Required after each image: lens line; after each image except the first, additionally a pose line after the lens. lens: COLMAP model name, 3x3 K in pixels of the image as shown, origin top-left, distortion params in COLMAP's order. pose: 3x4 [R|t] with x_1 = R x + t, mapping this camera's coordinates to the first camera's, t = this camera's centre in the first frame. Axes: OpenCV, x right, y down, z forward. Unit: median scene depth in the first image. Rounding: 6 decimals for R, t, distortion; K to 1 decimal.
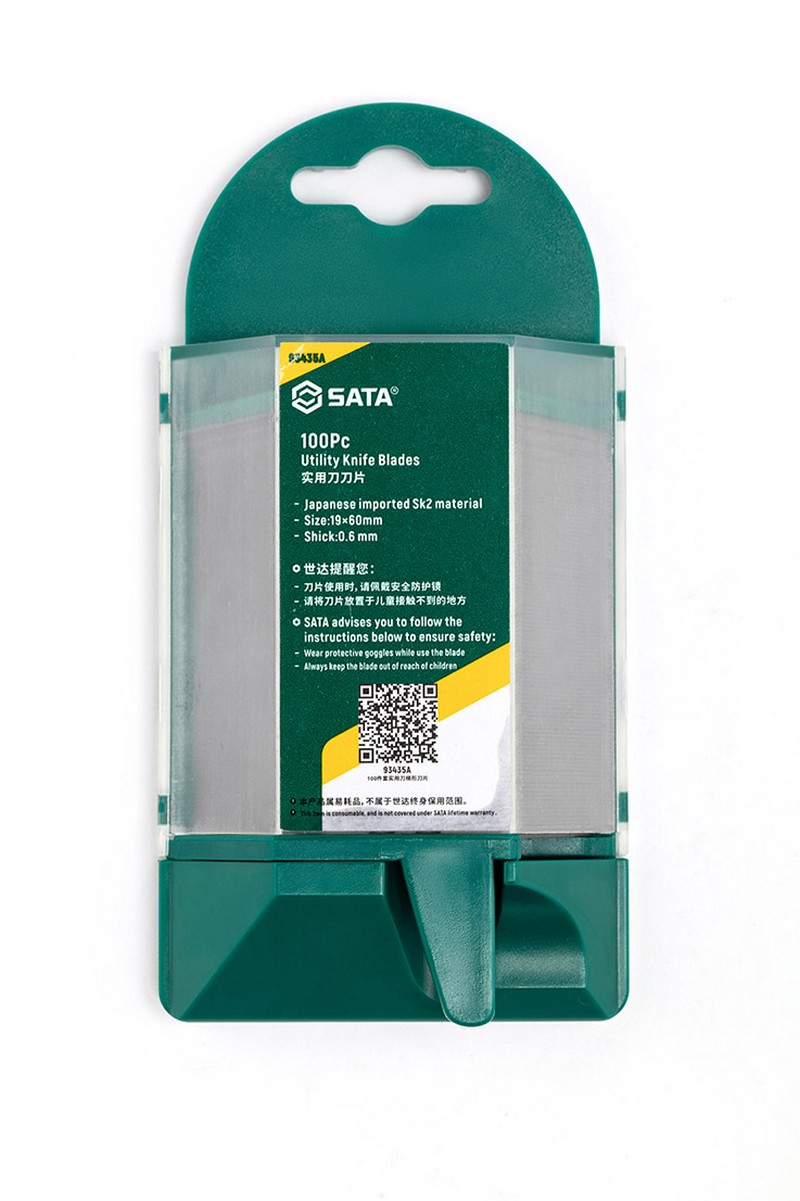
lens RADIAL K [[4019.7, 0, 400.0], [0, 4019.7, 600.5], [0, 0, 1]] dist [-0.068763, 0.436258]
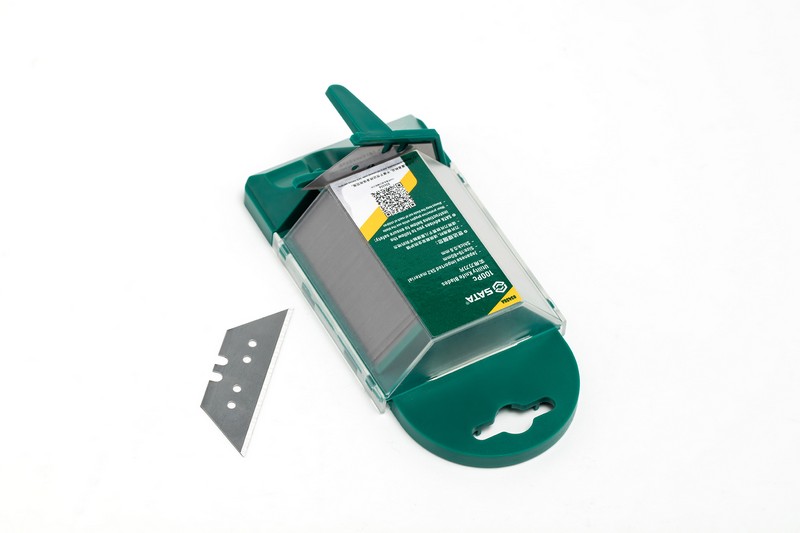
lens RADIAL K [[2677.5, 0, 400.0], [0, 2677.5, 266.5], [0, 0, 1]] dist [-0.068763, 0.436258]
pose [[-0.872178, 0.340985, -0.350763, 0.545476], [-0.487621, -0.663344, 0.567627, -0.863956], [-0.039124, 0.666111, 0.744826, -0.115100]]
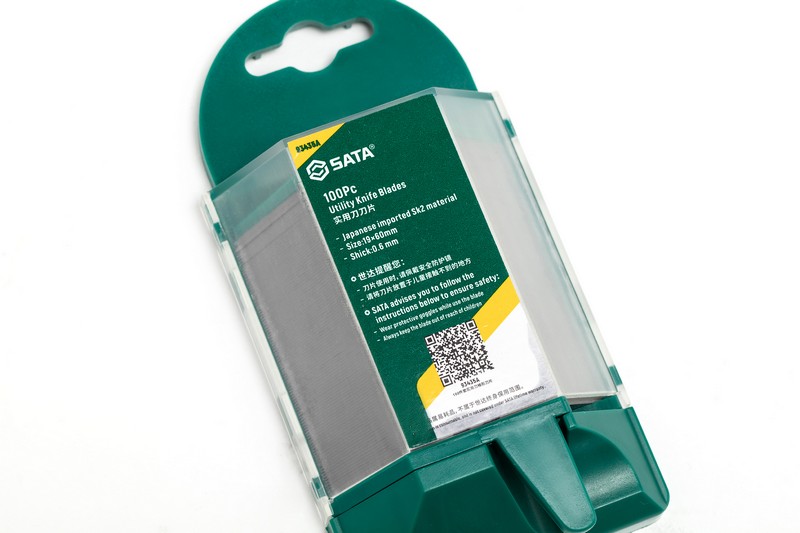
lens RADIAL K [[2677.5, 0, 400.0], [0, 2677.5, 266.5], [0, 0, 1]] dist [-0.068763, 0.436258]
pose [[0.929744, -0.335866, 0.150901, -0.153595], [0.359818, 0.915740, -0.178751, 0.165369], [-0.078149, 0.220489, 0.972254, 0.064848]]
